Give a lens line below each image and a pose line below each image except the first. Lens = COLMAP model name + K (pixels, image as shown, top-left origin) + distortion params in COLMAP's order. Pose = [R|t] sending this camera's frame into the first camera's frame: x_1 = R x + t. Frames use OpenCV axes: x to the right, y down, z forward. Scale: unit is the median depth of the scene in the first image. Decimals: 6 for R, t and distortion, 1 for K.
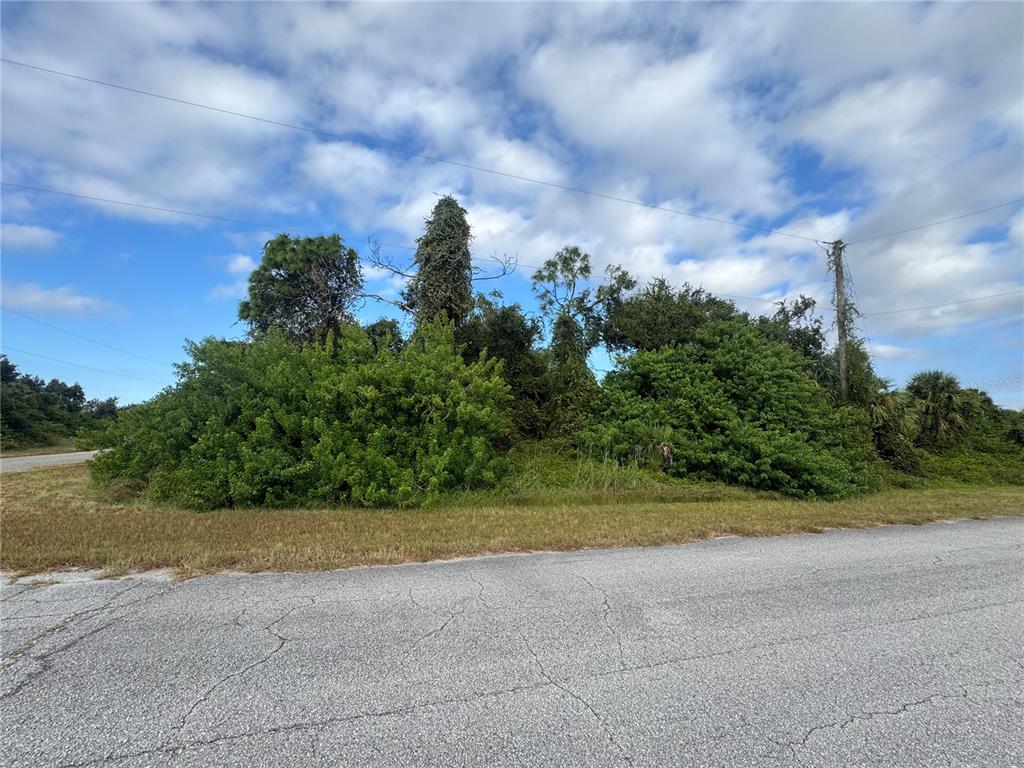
lens RADIAL K [[406.3, 0, 514.1], [0, 406.3, 382.3], [0, 0, 1]] dist [-0.022708, 0.000915]
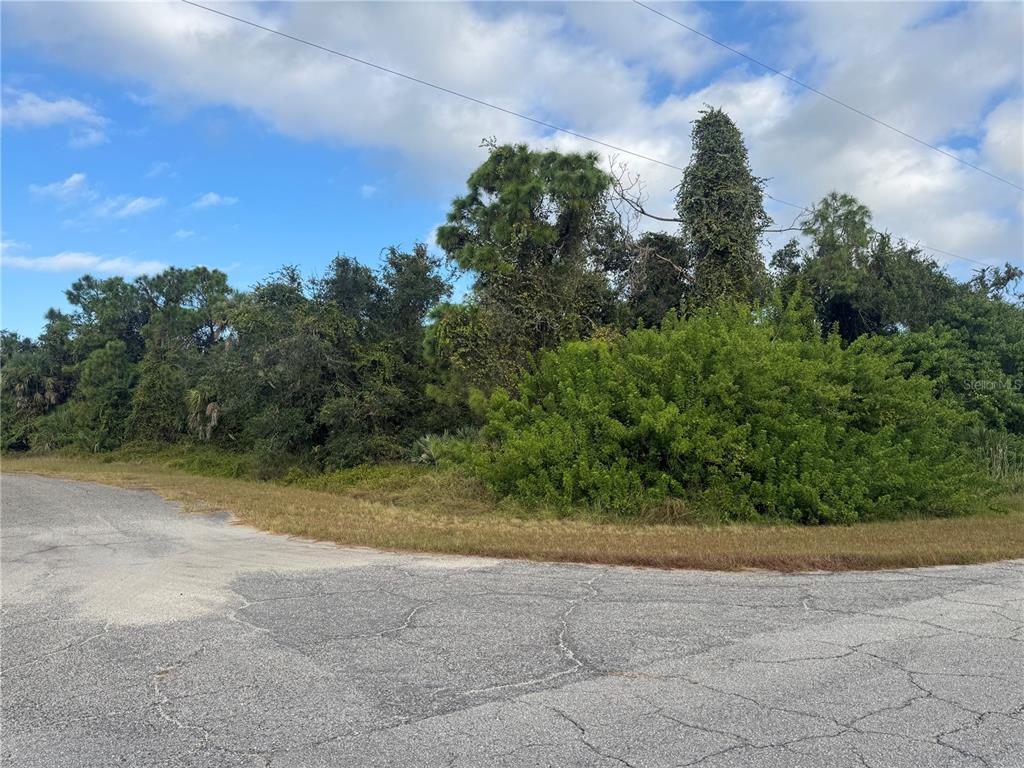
lens RADIAL K [[716.4, 0, 499.6], [0, 716.4, 400.2], [0, 0, 1]] dist [0.055389, -0.091984]
pose [[0.941378, -0.004385, 0.337326, -0.760256], [-0.028685, 0.995254, 0.092991, -0.041391], [-0.336133, -0.097216, 0.936784, -0.071047]]
